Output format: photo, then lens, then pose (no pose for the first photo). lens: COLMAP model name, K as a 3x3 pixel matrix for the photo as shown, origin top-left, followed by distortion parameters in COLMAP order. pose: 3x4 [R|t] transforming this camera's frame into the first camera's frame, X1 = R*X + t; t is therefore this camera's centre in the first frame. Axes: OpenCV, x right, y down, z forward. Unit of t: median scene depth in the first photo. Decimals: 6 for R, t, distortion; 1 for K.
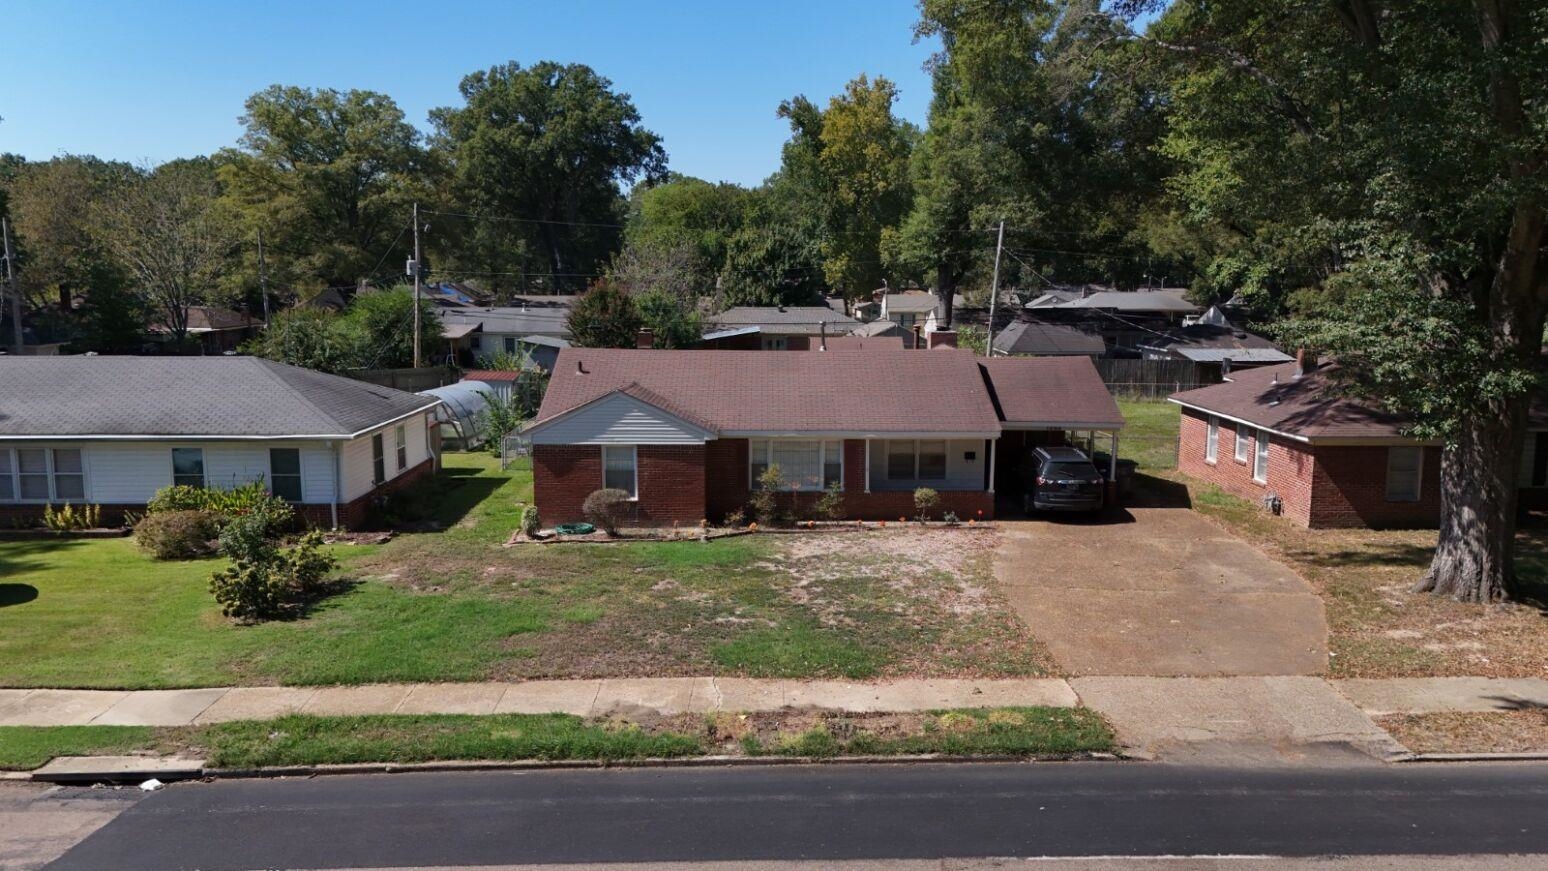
lens RADIAL K [[1140.5, 0, 774.0], [0, 1140.5, 435.5], [0, 0, 1]] dist [0.062697, -0.063362]
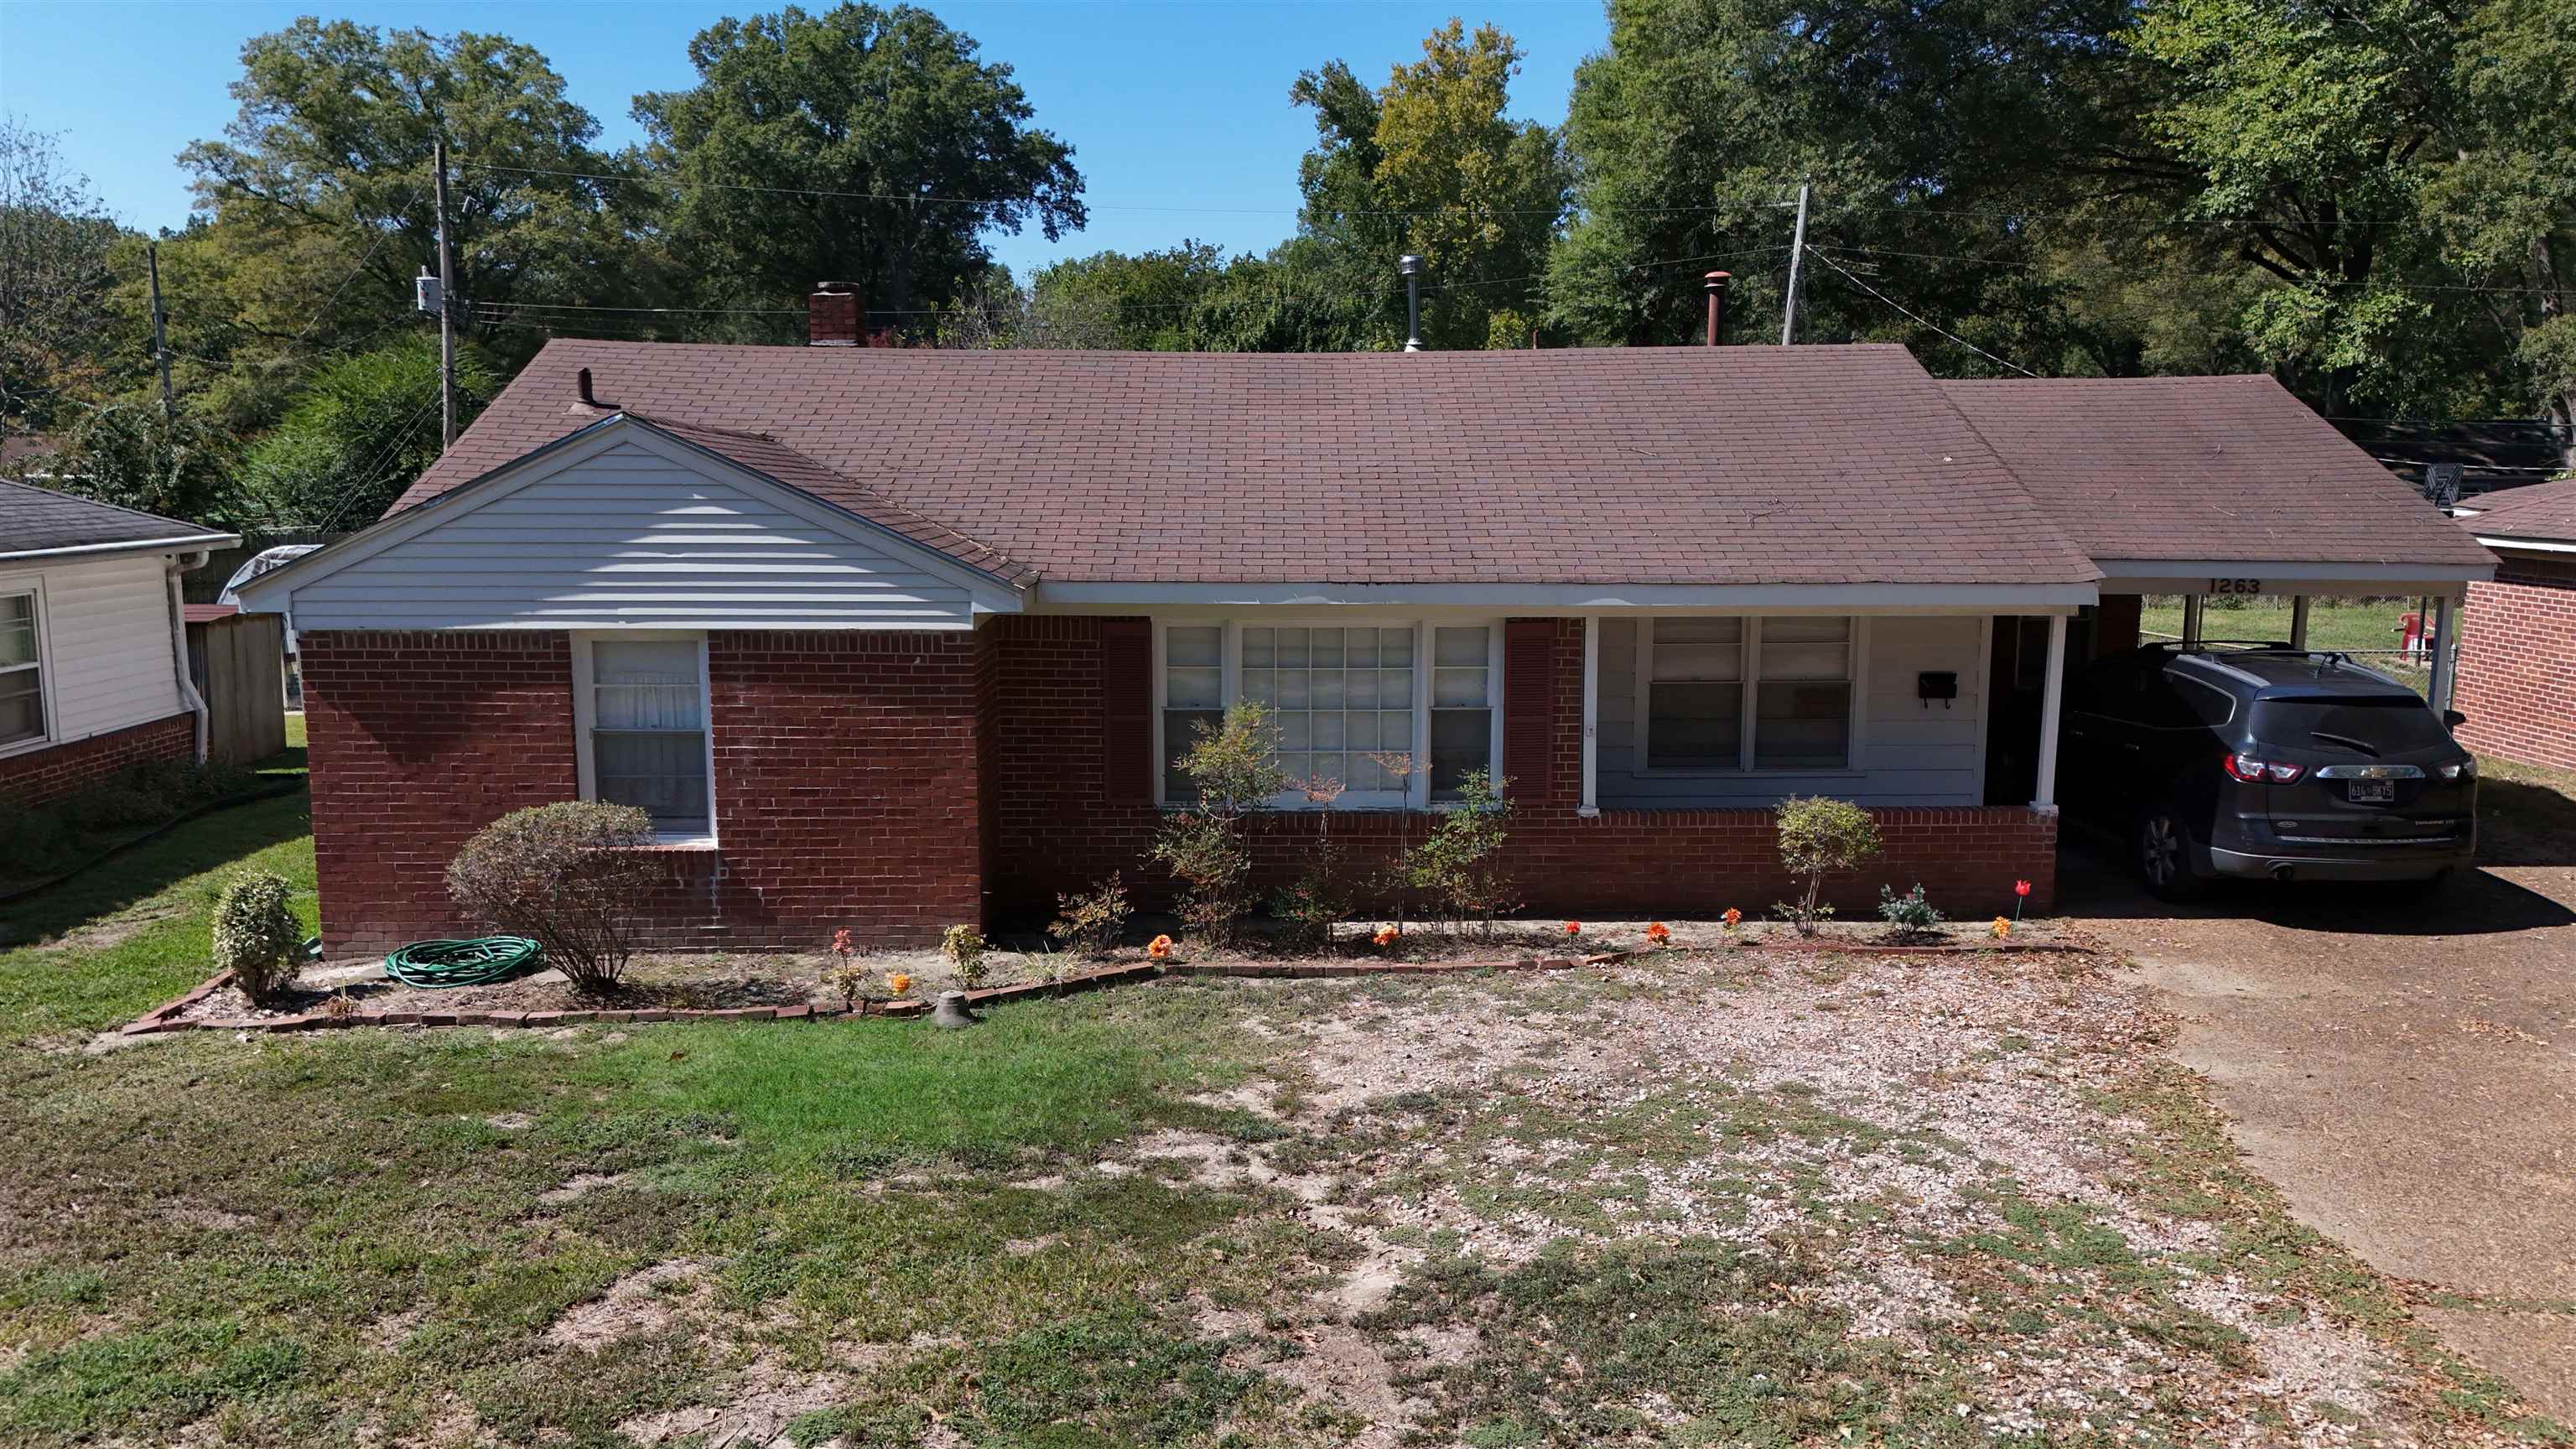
lens RADIAL K [[1897.9, 0, 1288.0], [0, 1897.9, 724.5], [0, 0, 1]] dist [0.062697, -0.063362]
pose [[0.999994, -0.003081, -0.001797, 0.010736], [0.003083, 0.999994, 0.001412, 0.027756], [0.001793, -0.001418, 0.999997, 0.550976]]
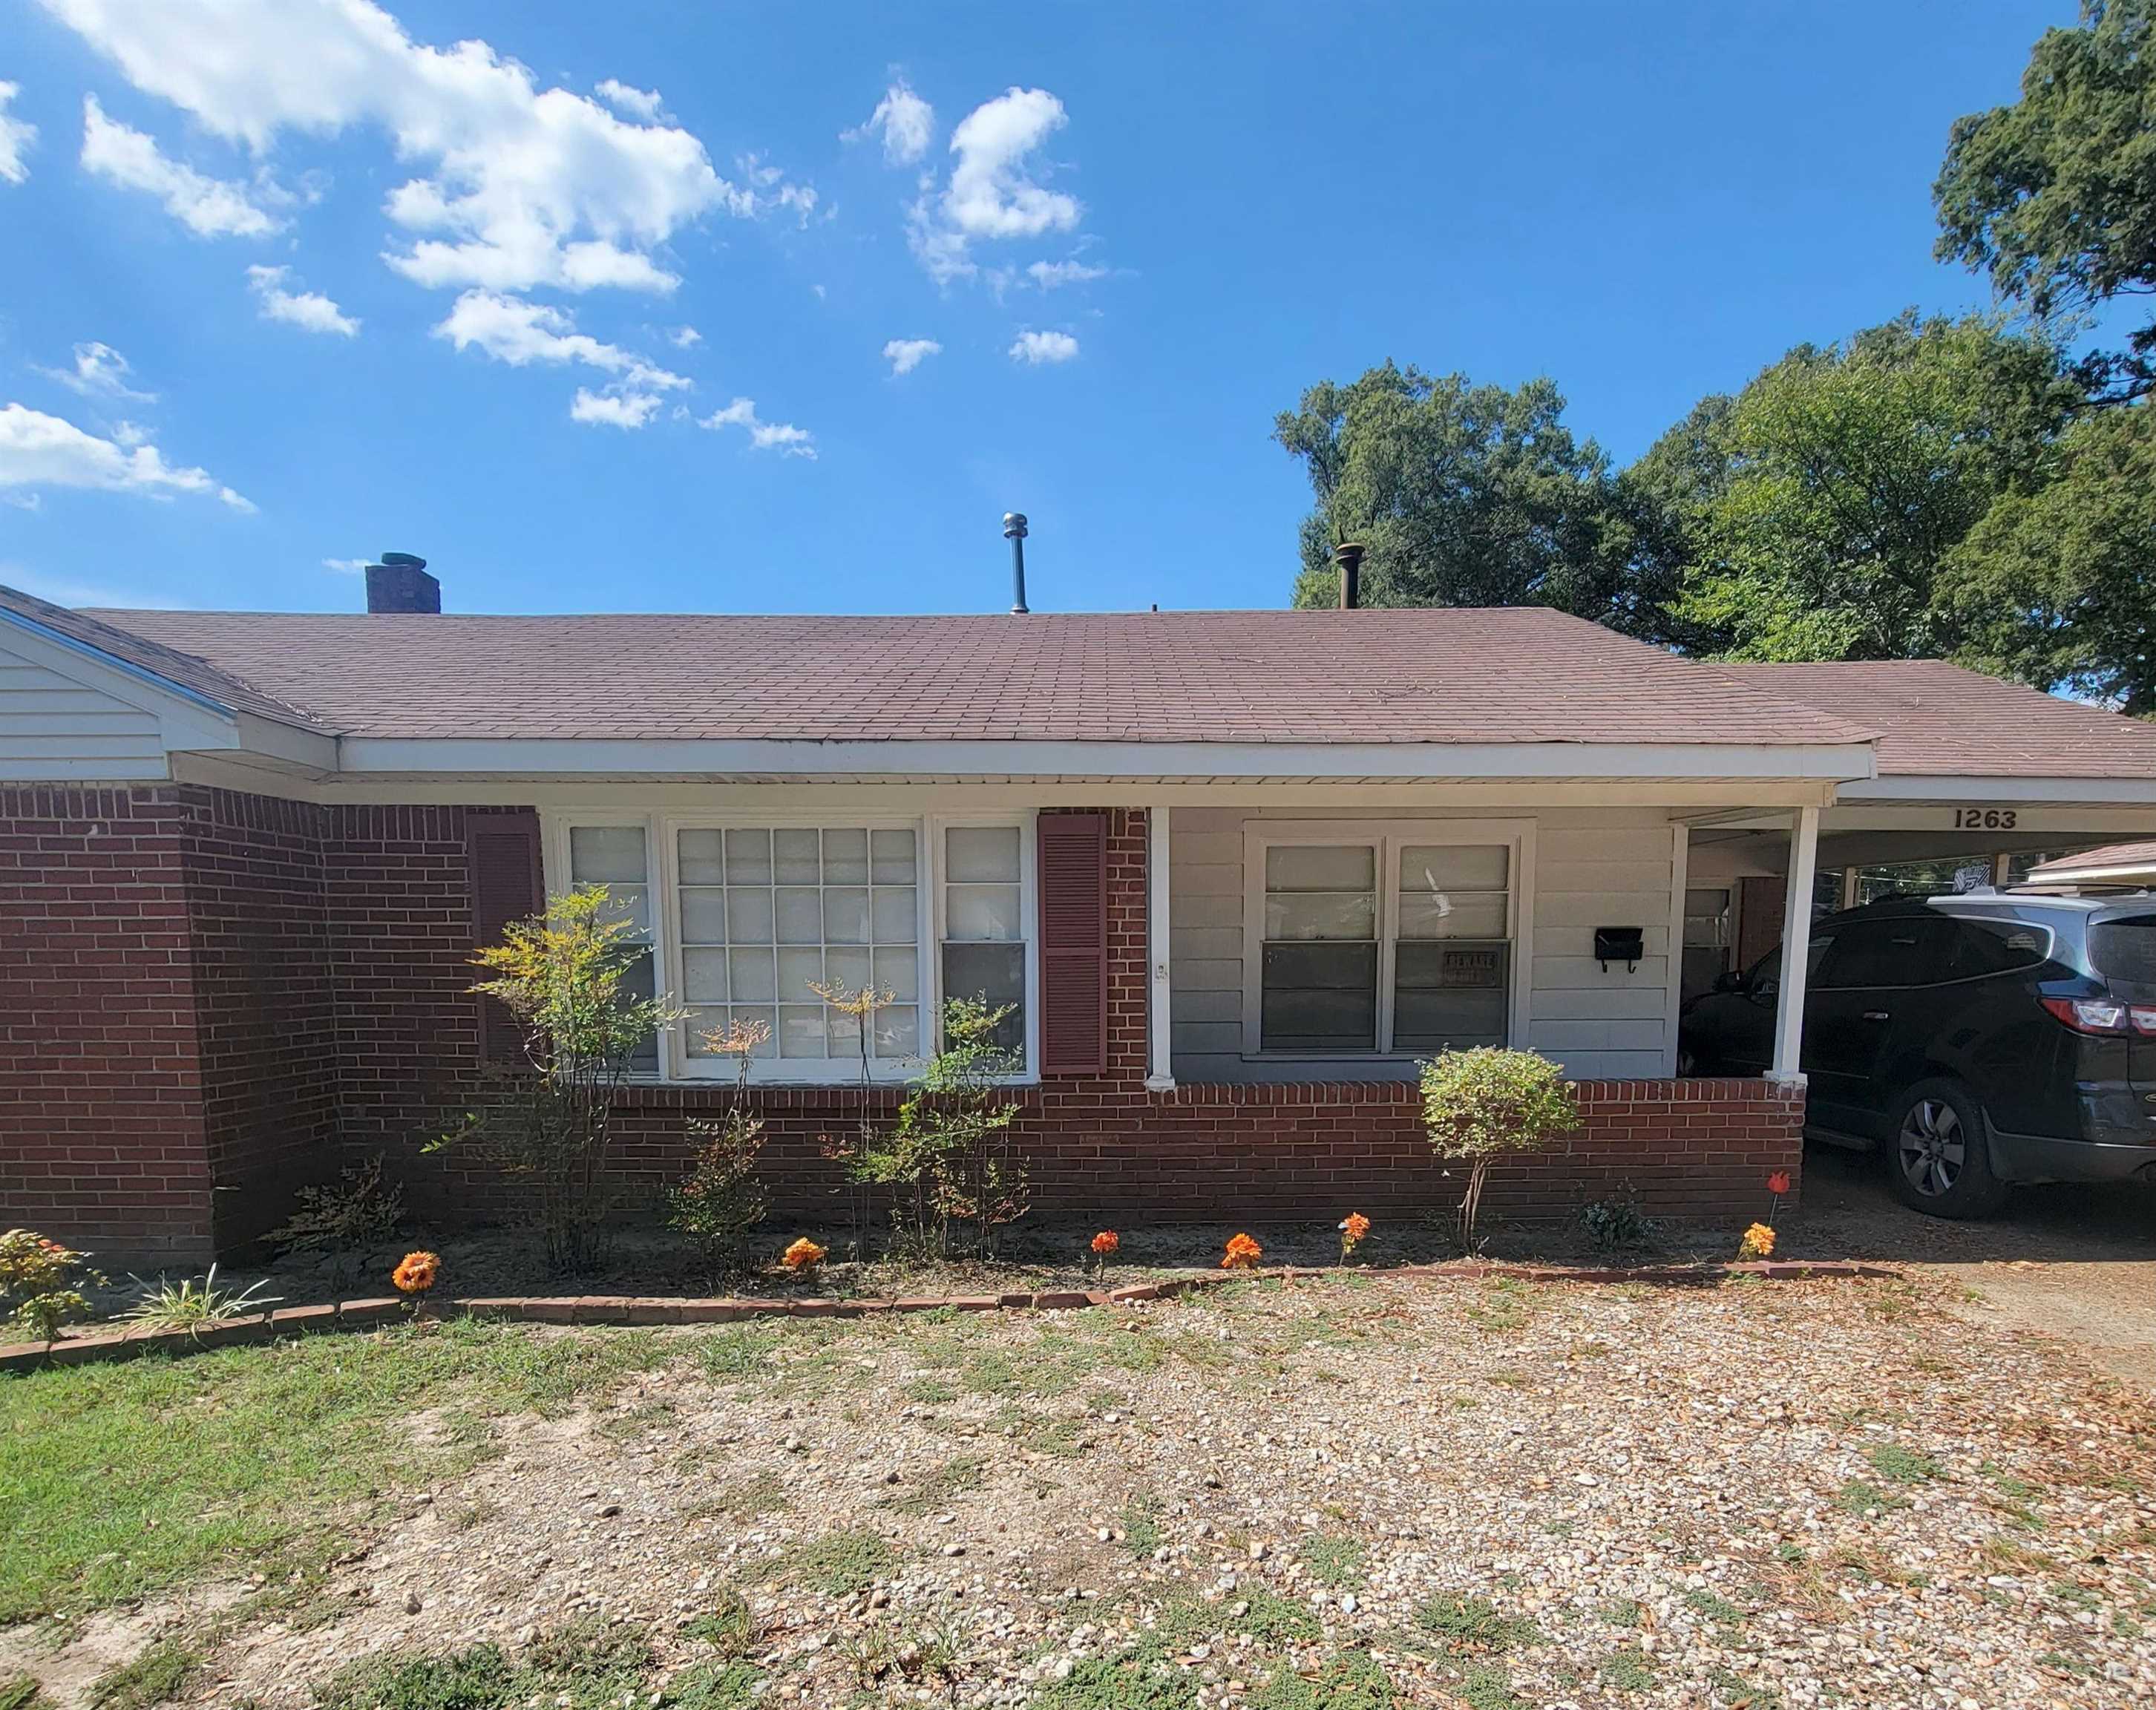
lens RADIAL K [[1206.2, 0, 1098.5], [0, 1206.2, 1112.4], [0, 0, 1]] dist [-0.004754, -0.001097]
pose [[0.999917, -0.005035, -0.011868, 0.074093], [0.004844, 0.999859, -0.016105, 0.057837], [0.011948, 0.016046, 0.999800, 0.800224]]
